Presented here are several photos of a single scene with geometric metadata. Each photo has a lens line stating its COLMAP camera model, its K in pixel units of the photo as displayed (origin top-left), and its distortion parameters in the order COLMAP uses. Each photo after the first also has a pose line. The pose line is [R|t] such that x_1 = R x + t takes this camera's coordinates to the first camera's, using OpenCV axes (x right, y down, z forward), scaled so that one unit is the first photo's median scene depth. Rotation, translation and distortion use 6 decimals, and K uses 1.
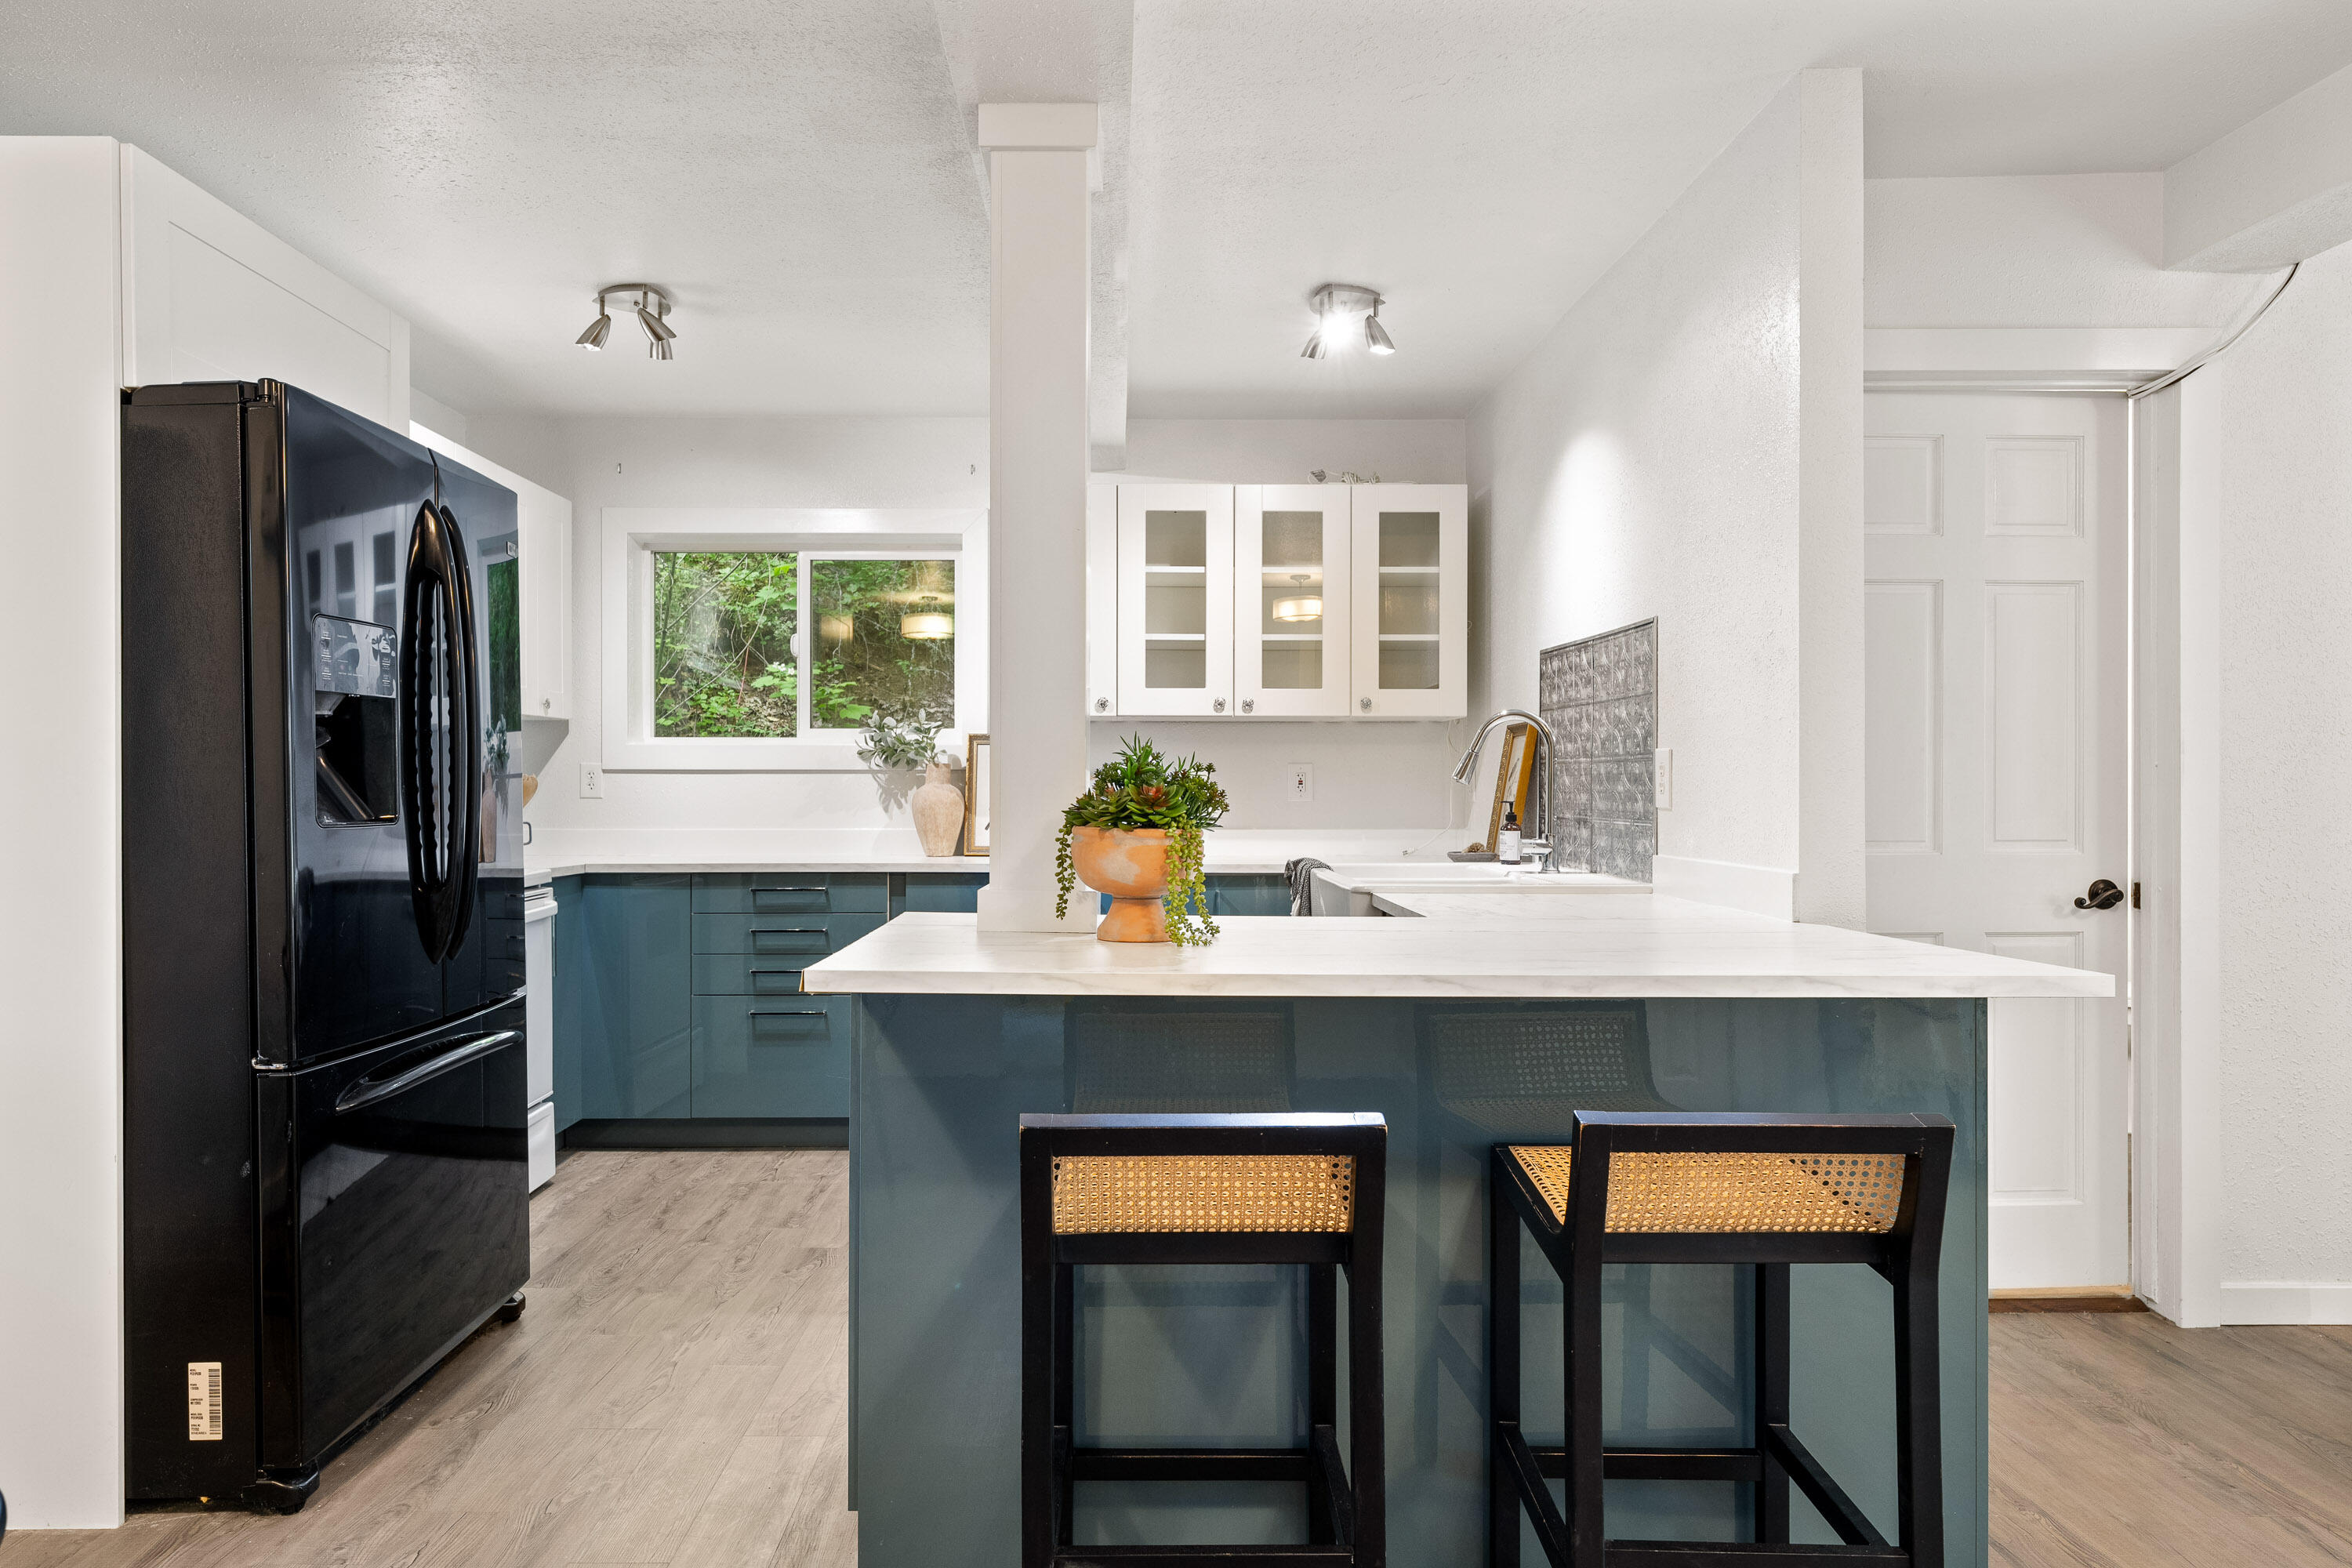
lens RADIAL K [[1507.9, 0, 1100.2], [0, 1507.9, 780.4], [0, 0, 1]] dist [0.007247, -0.000823]
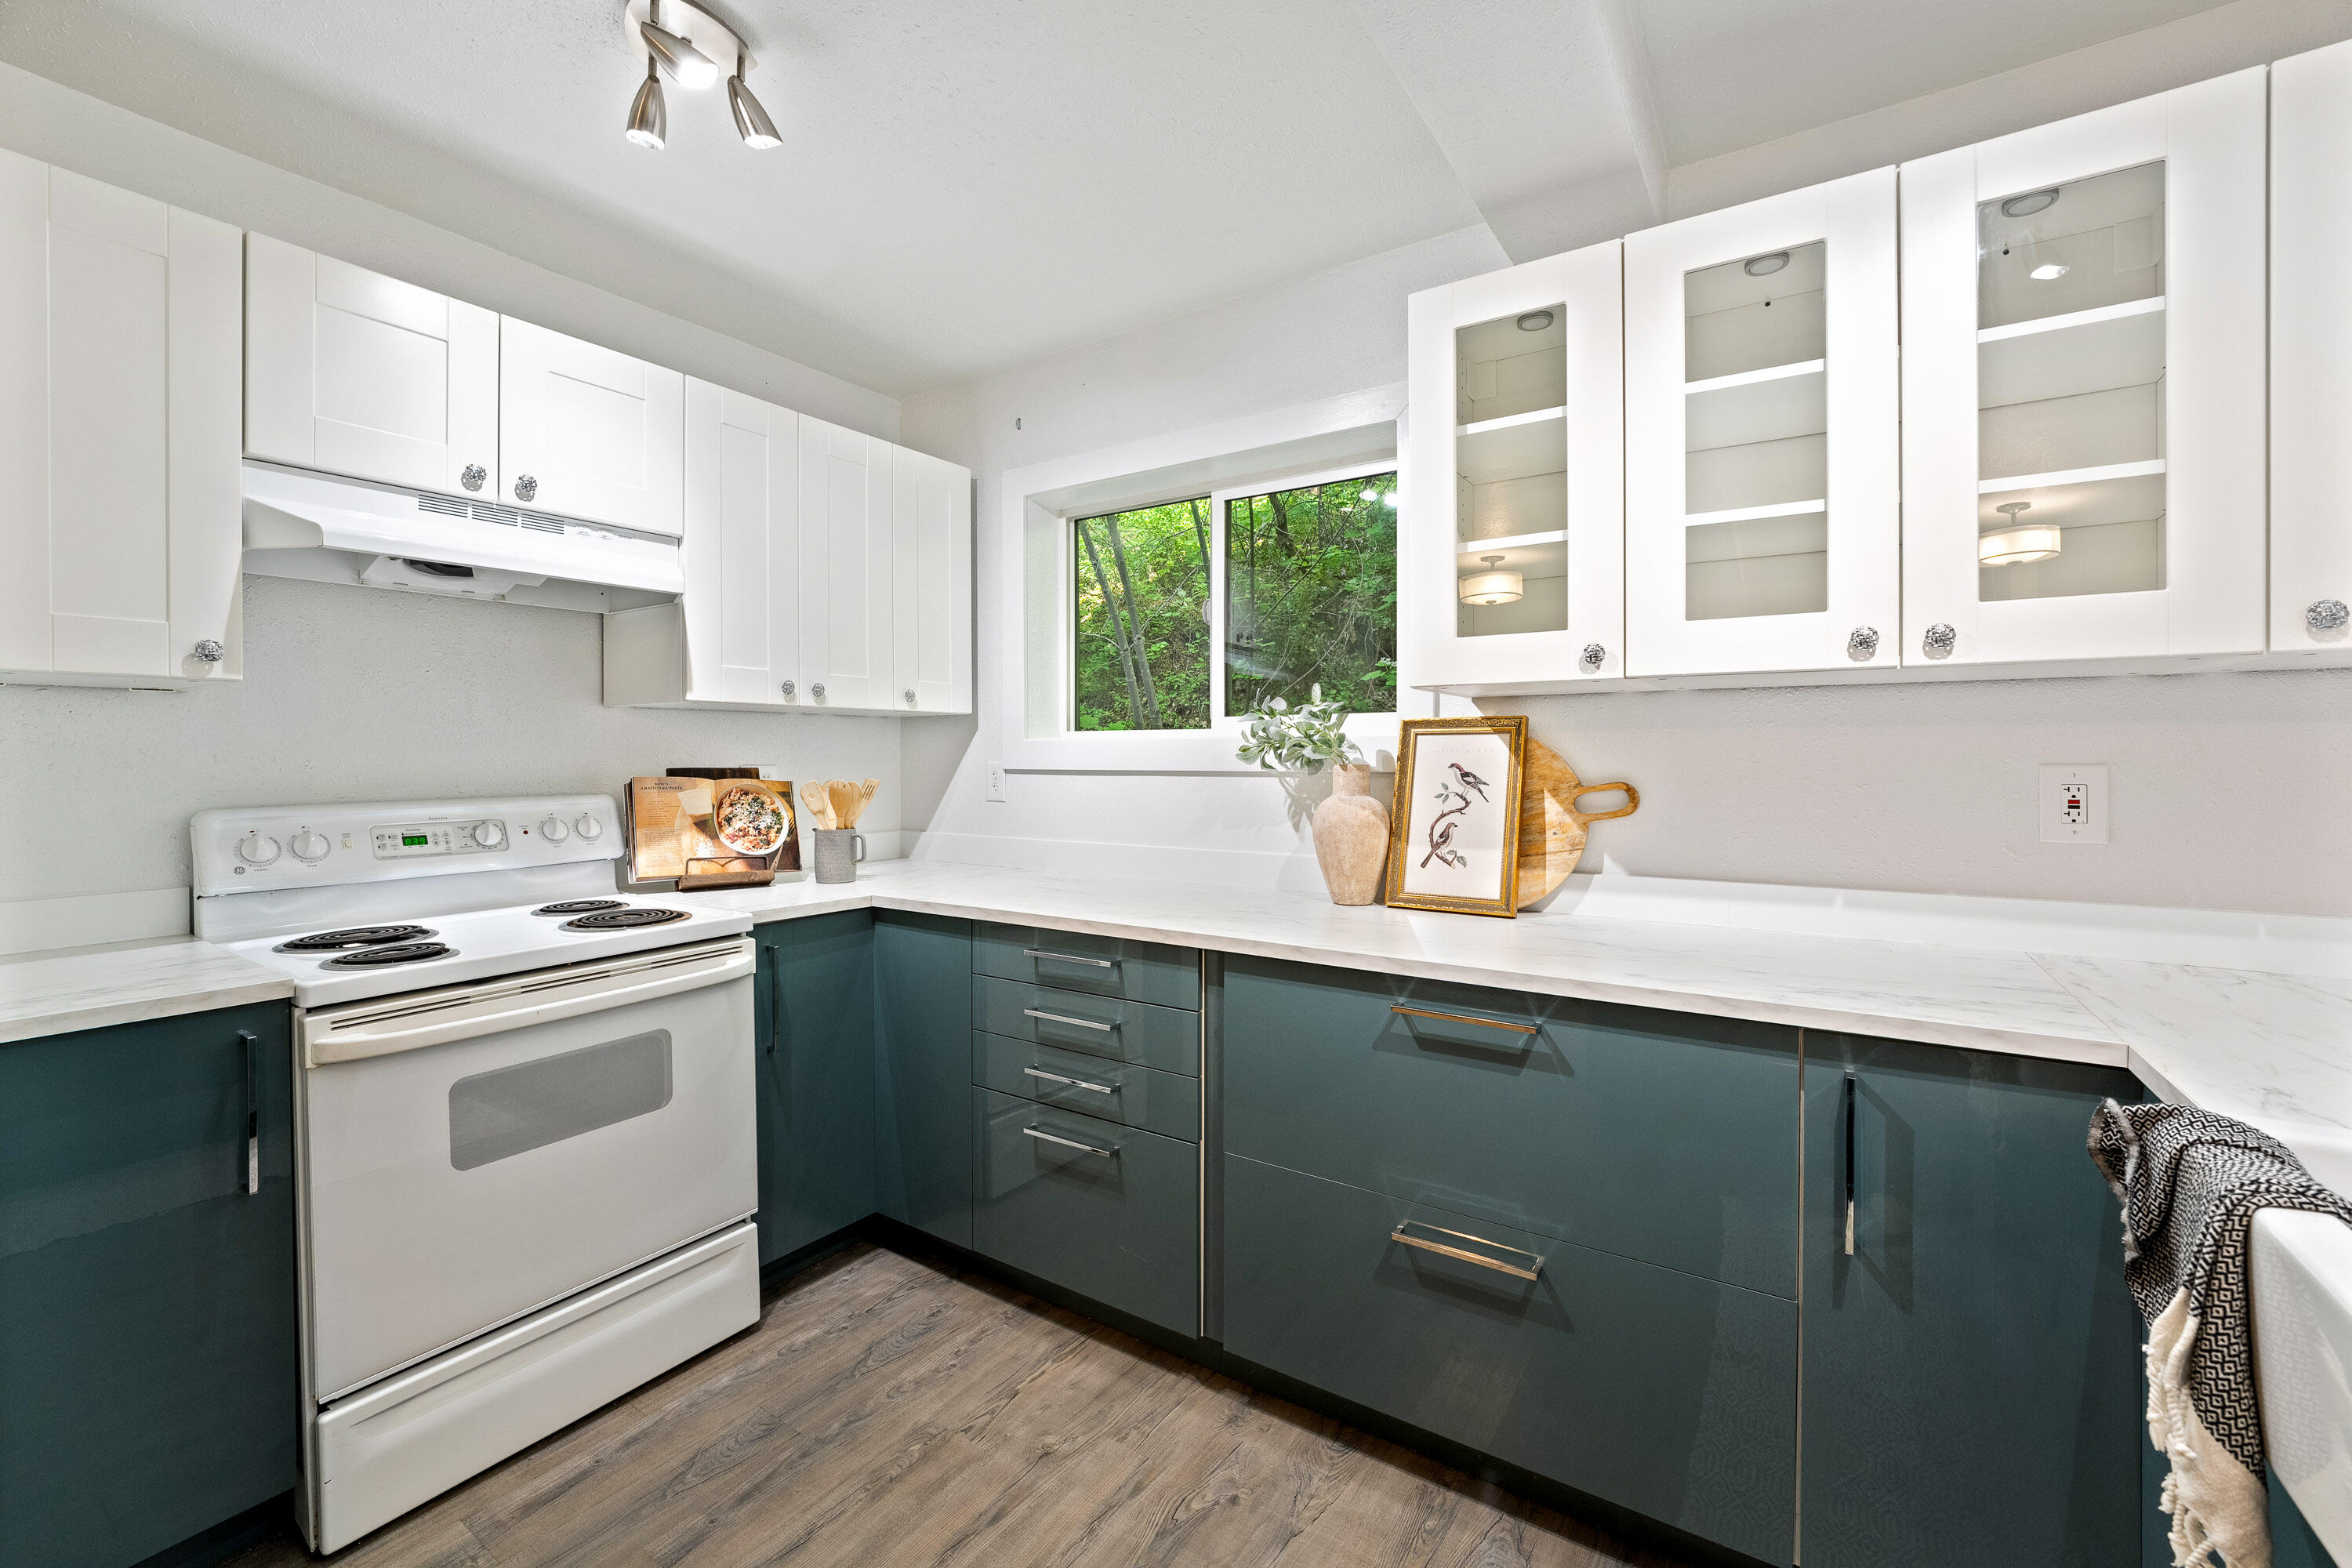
lens RADIAL K [[957.0, 0, 1163.5], [0, 957.0, 756.0], [0, 0, 1]] dist [-0.018613, 0.001296]
pose [[0.835250, -0.002996, -0.549863, 0.059445], [0.004832, 0.999987, 0.001891, -0.017102], [0.549849, -0.004236, 0.835253, 0.636178]]
